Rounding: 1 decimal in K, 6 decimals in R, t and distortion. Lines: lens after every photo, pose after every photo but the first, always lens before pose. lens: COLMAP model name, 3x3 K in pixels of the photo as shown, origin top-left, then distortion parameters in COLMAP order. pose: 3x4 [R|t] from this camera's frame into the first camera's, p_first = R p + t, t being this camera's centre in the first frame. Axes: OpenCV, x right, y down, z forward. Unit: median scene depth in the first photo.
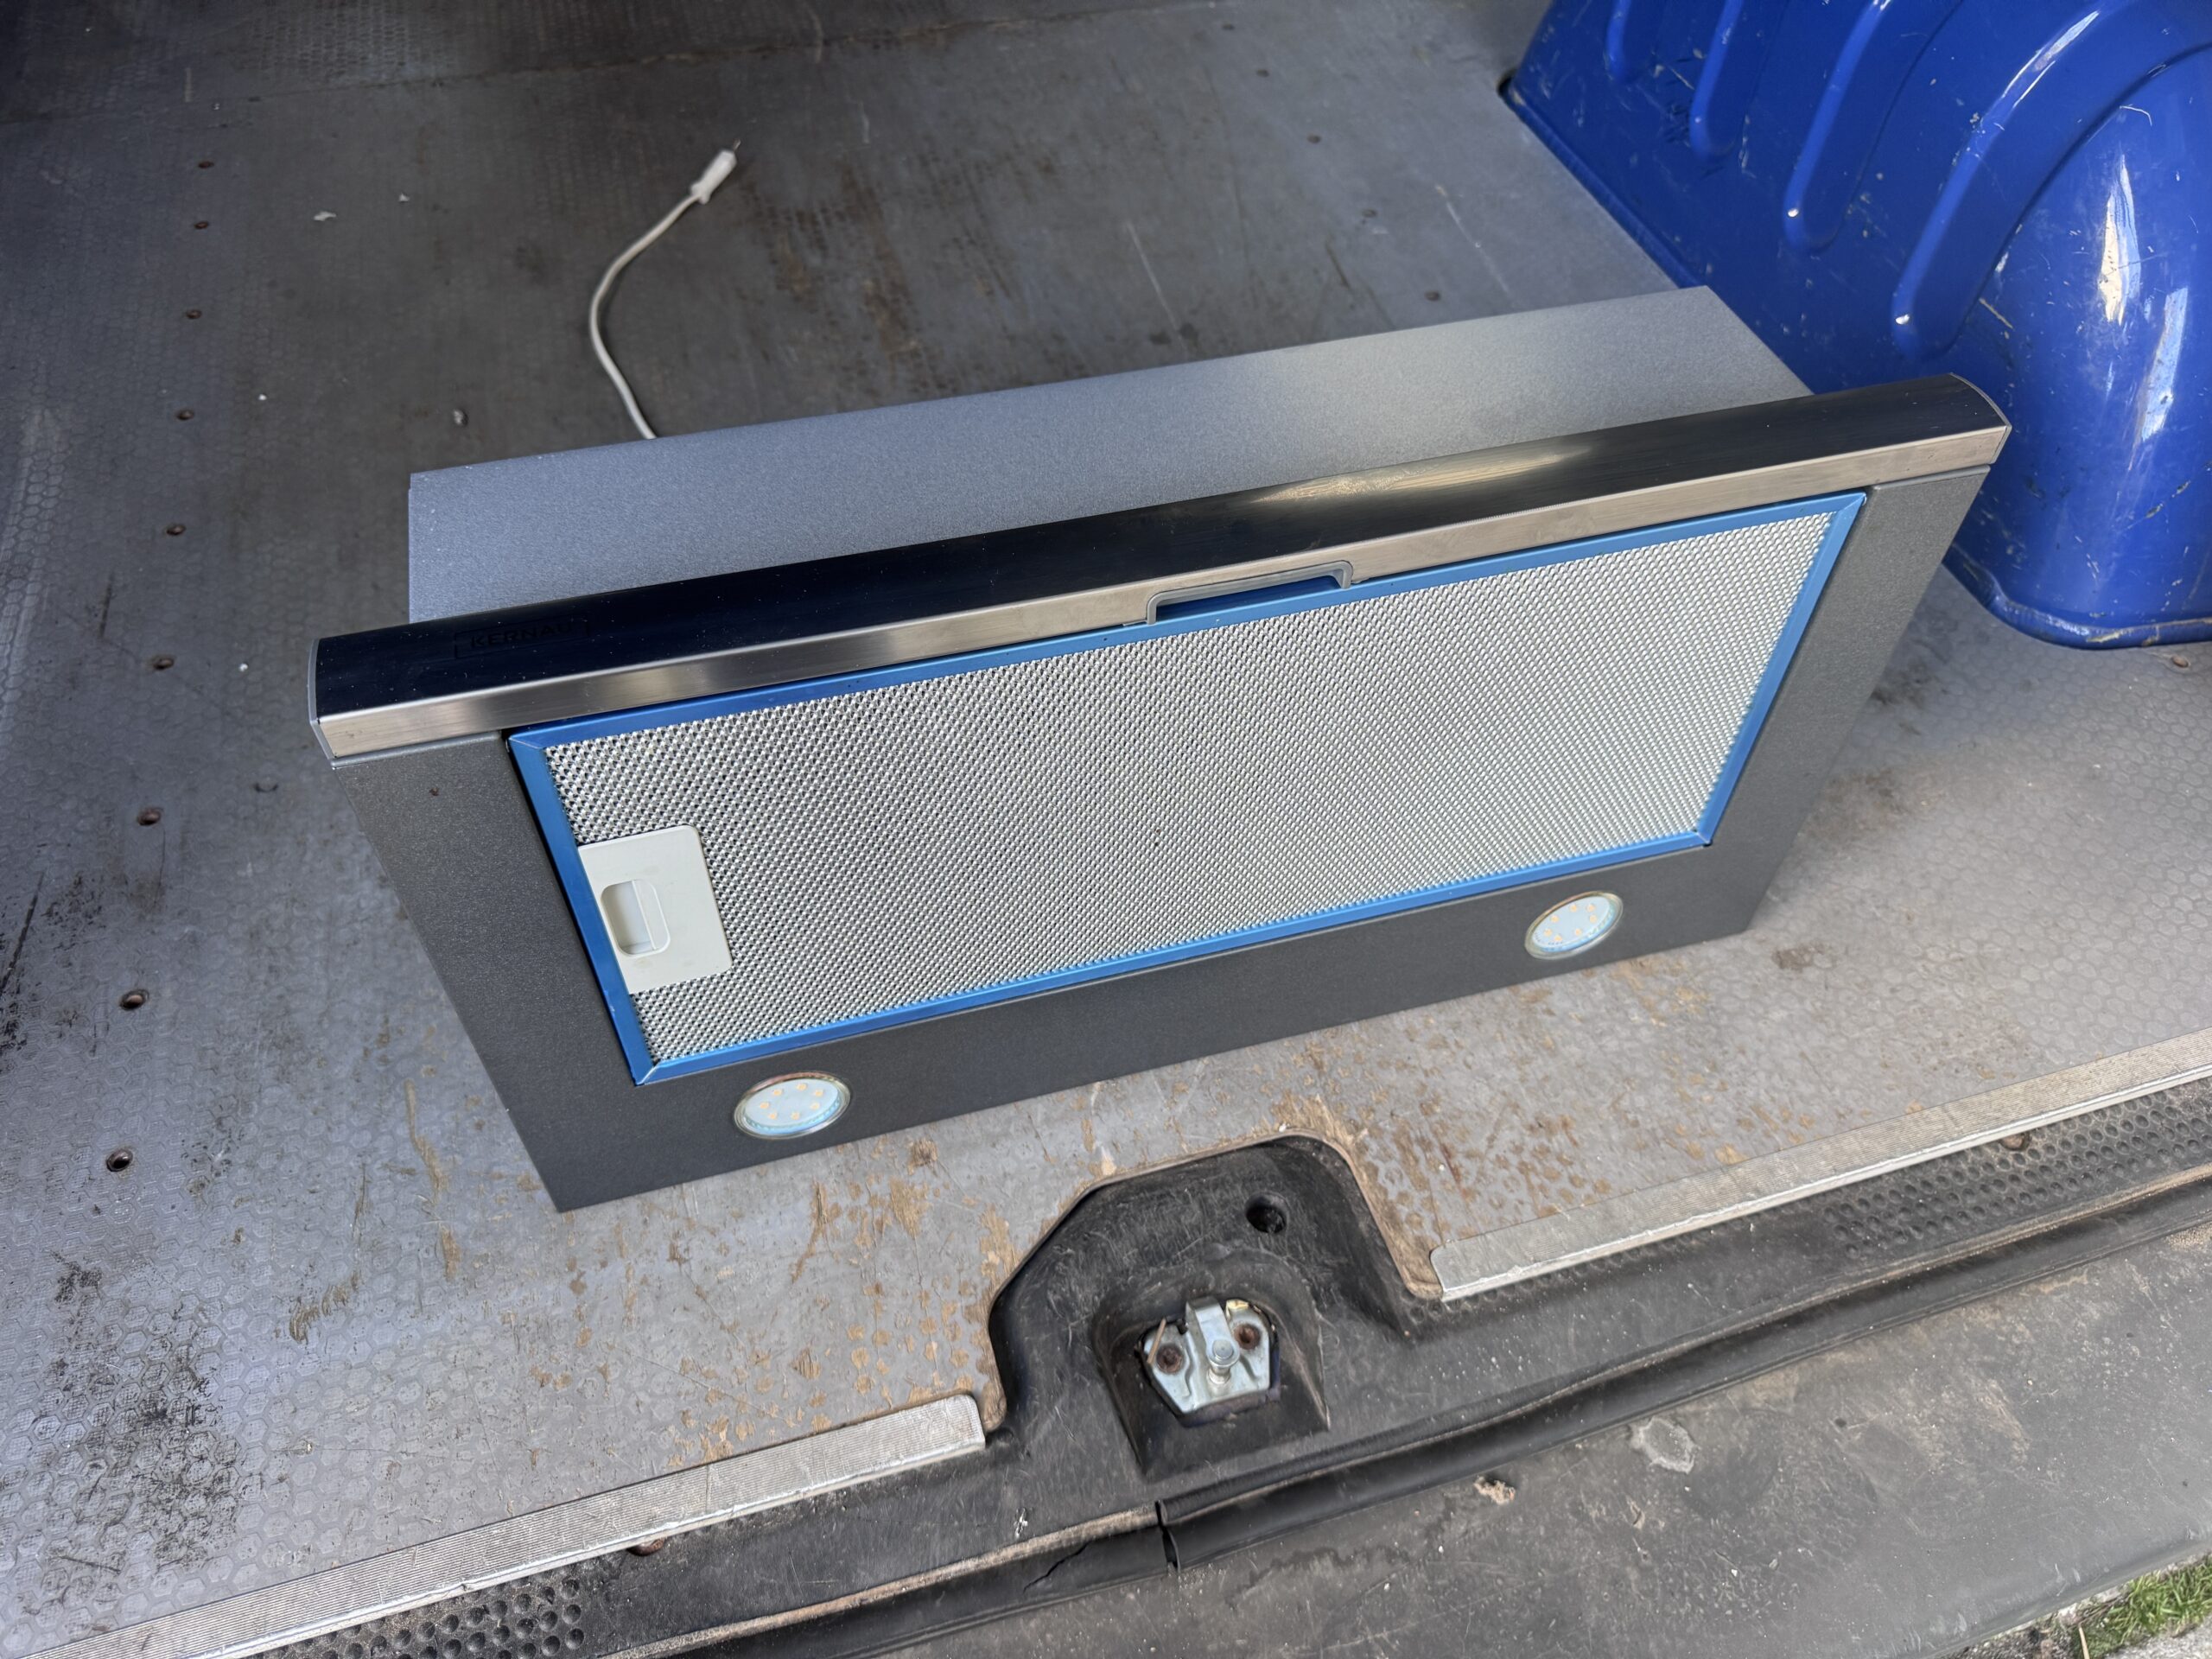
lens RADIAL K [[1605.0, 0, 1114.3], [0, 1605.0, 841.4], [0, 0, 1]] dist [-0.006116, -0.004069]
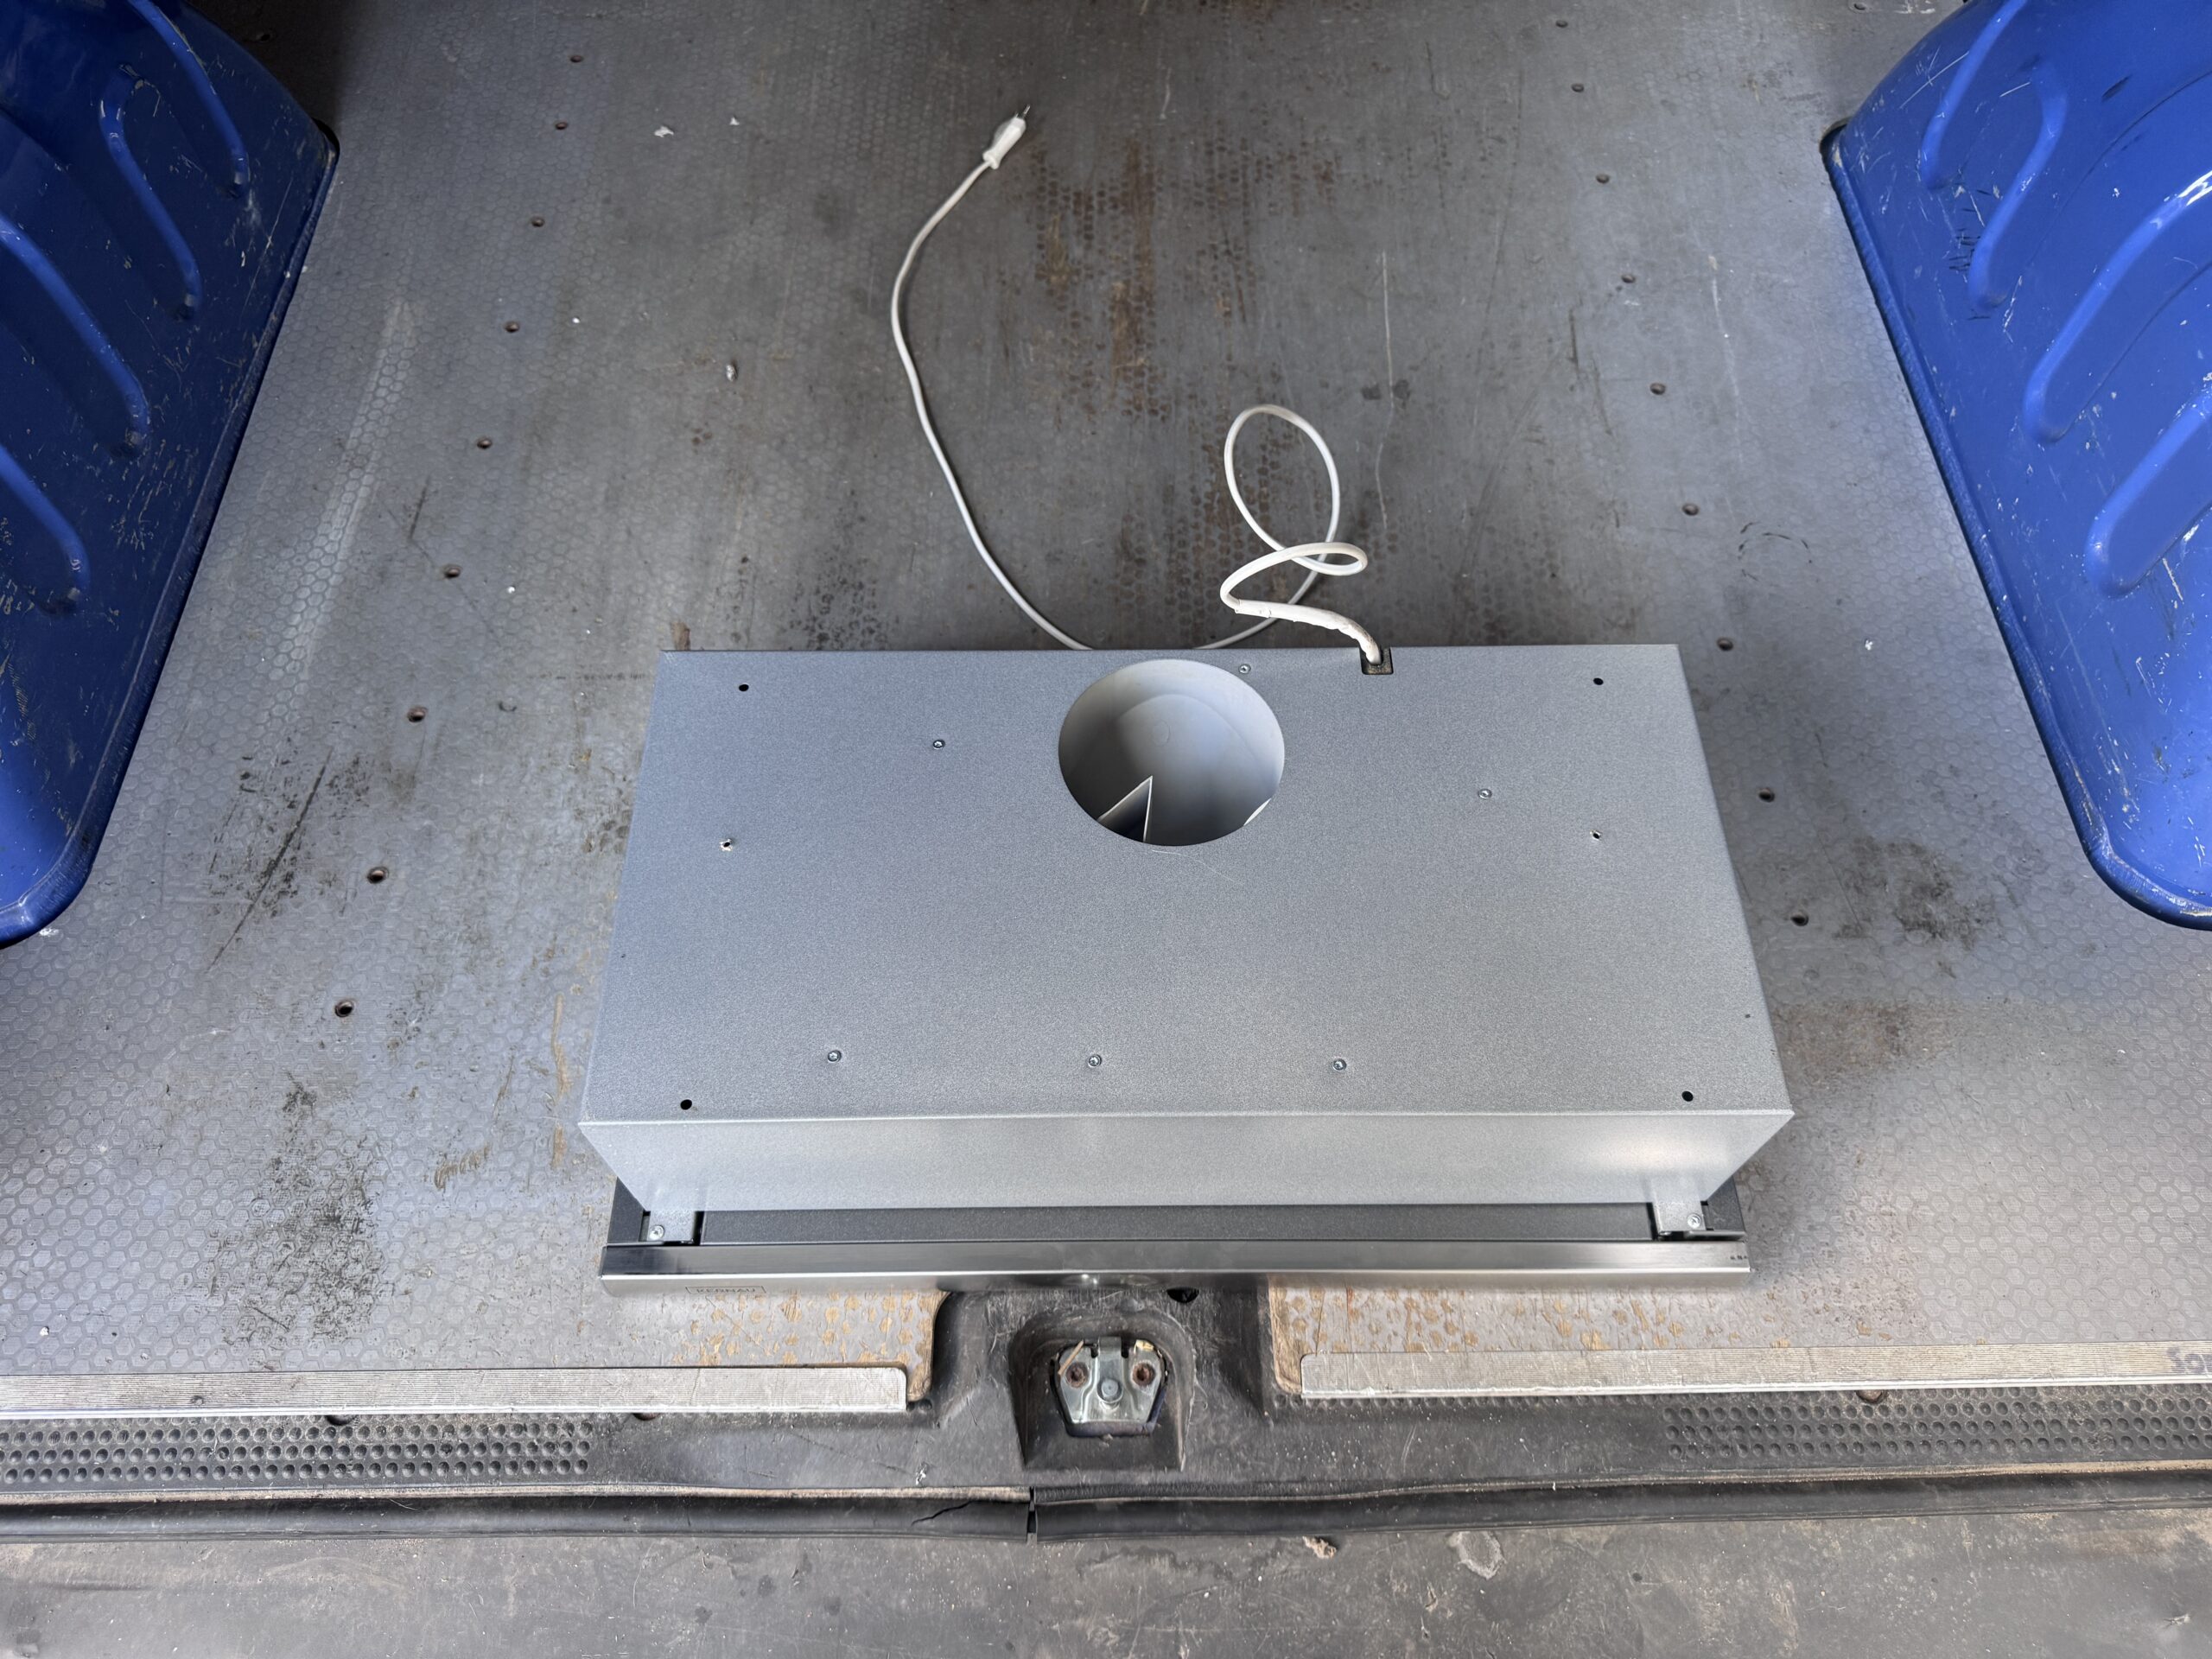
lens RADIAL K [[1602.1, 0, 1115.8], [0, 1602.1, 834.0], [0, 0, 1]] dist [-0.001381, -0.007394]
pose [[0.959908, 0.227751, -0.163419, 0.165178], [-0.200632, 0.965349, 0.166880, -0.281637], [0.195764, -0.127402, 0.972340, -0.132447]]
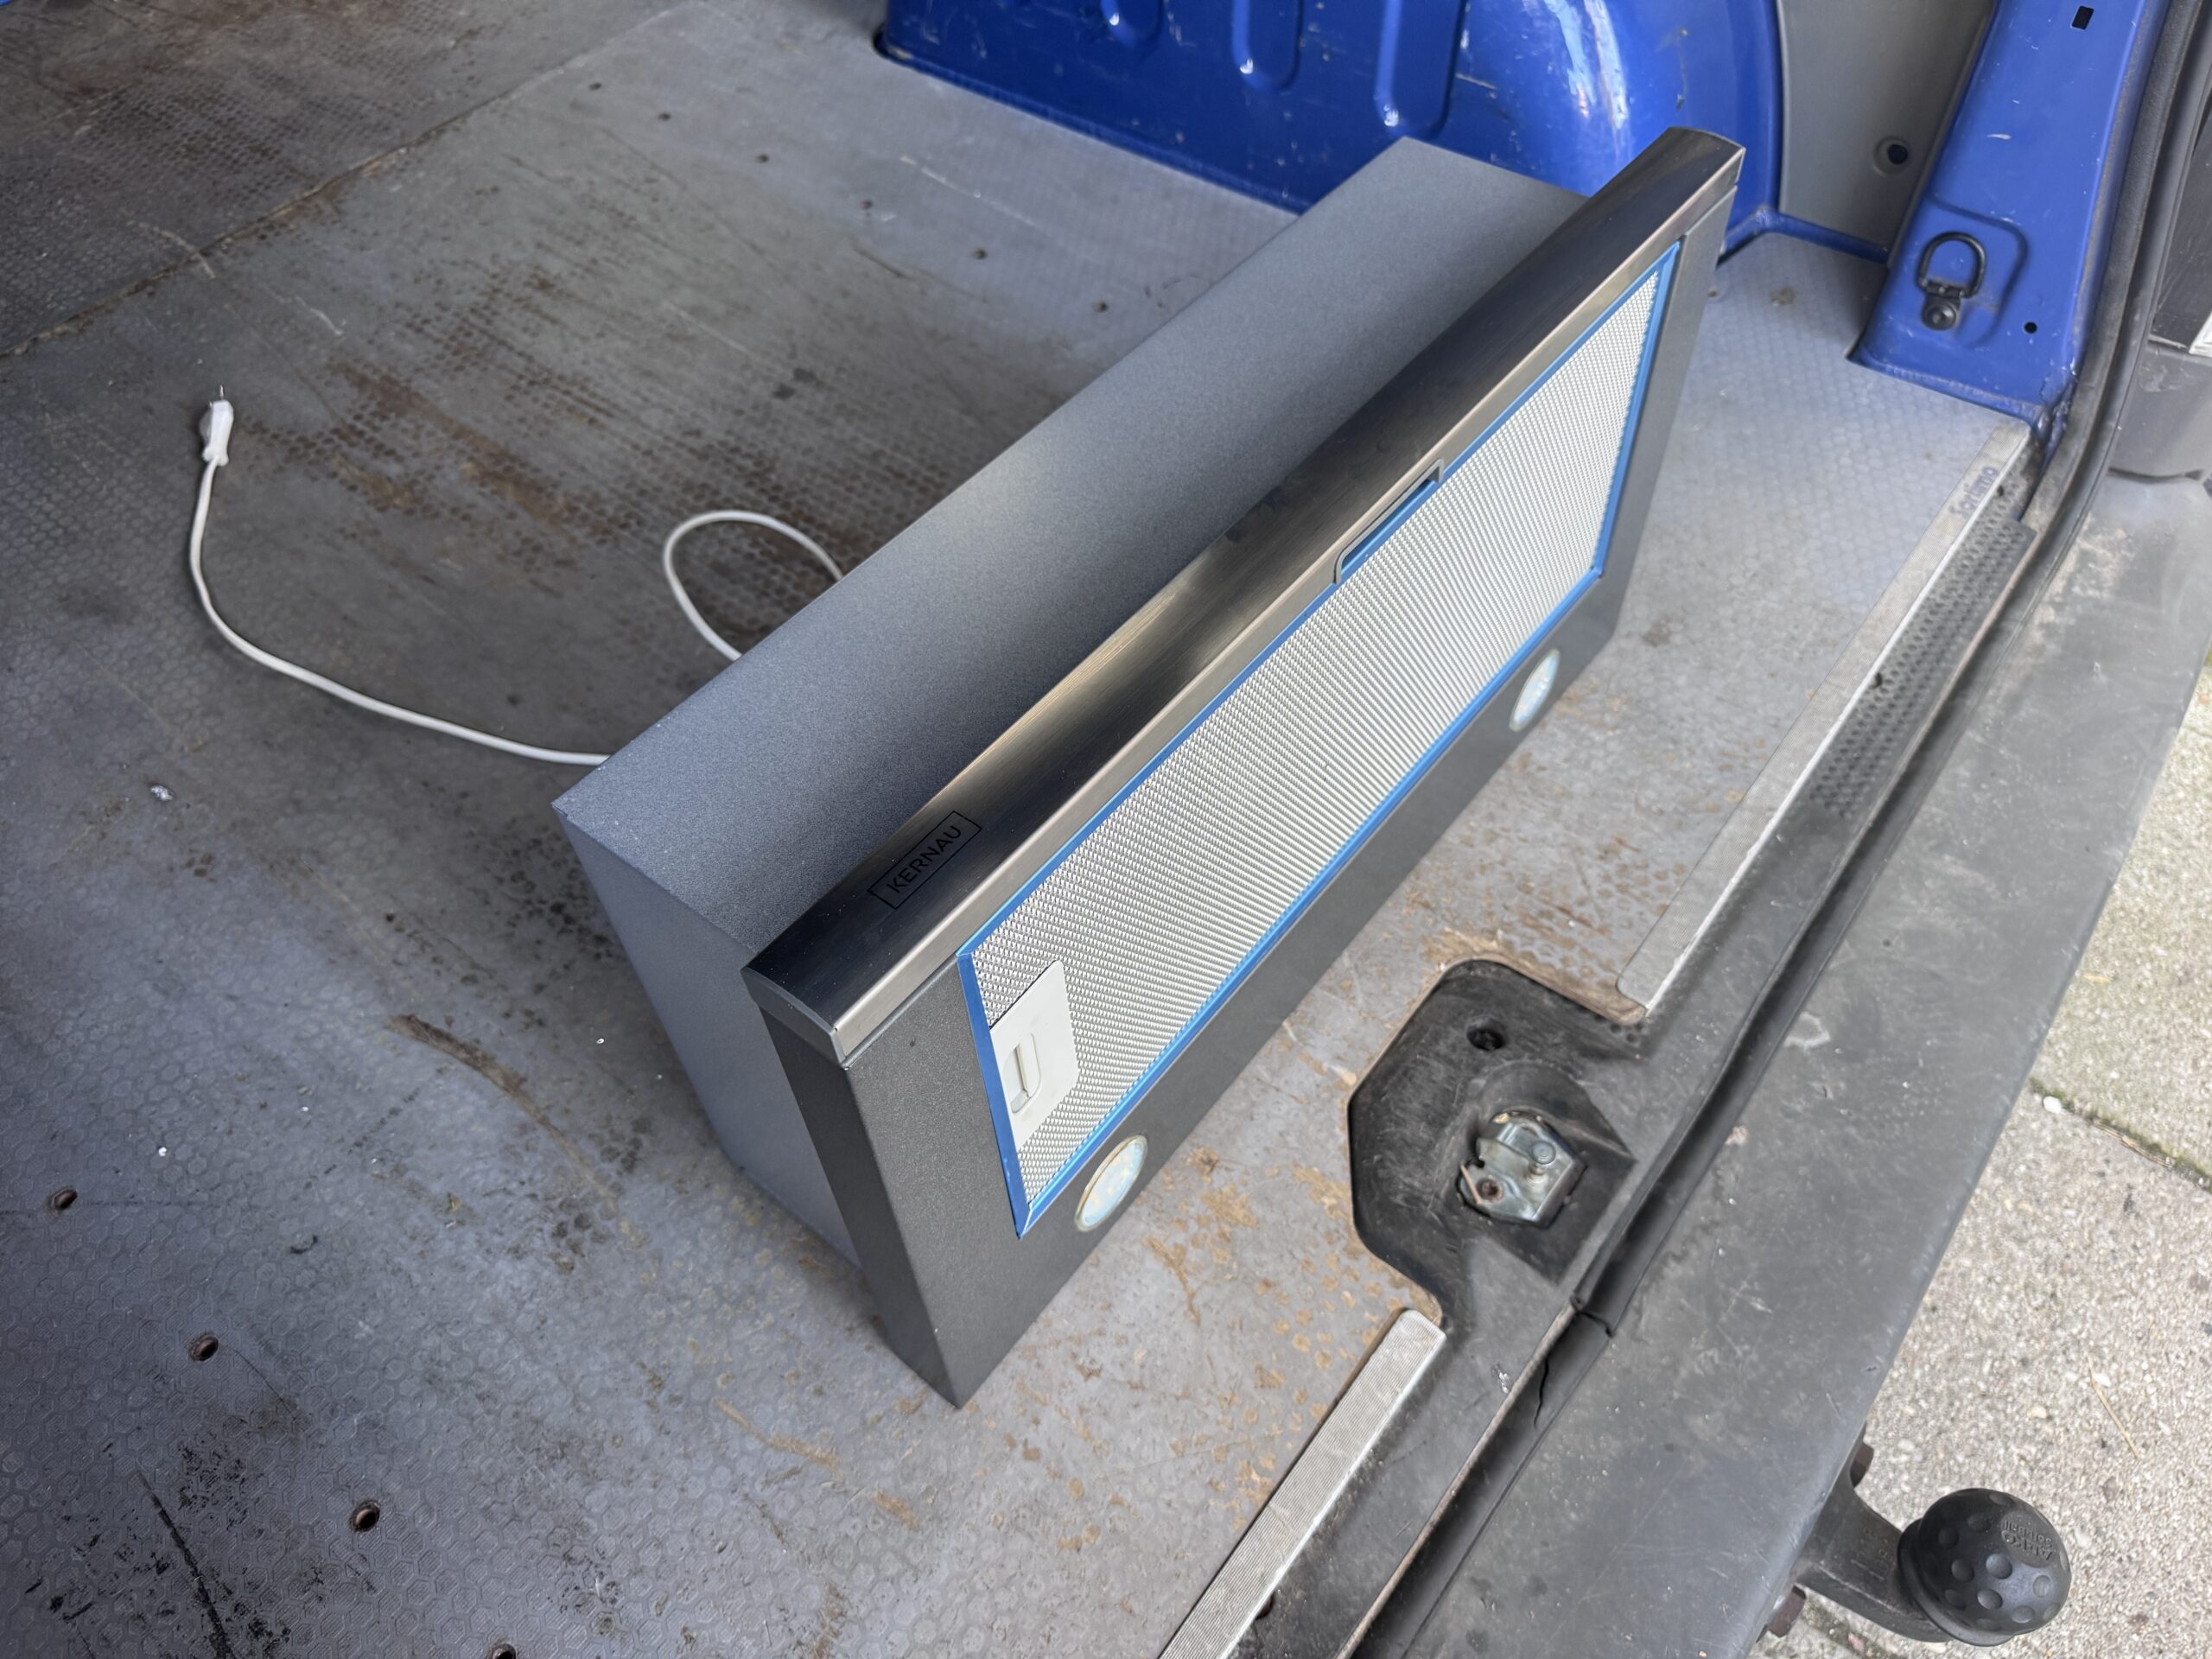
lens RADIAL K [[1605.0, 0, 1114.3], [0, 1605.0, 841.4], [0, 0, 1]] dist [-0.006116, -0.004069]
pose [[0.816125, -0.485734, 0.313053, -0.397622], [0.477419, 0.871972, 0.108331, -0.129663], [-0.325594, 0.061046, 0.943537, 0.021245]]
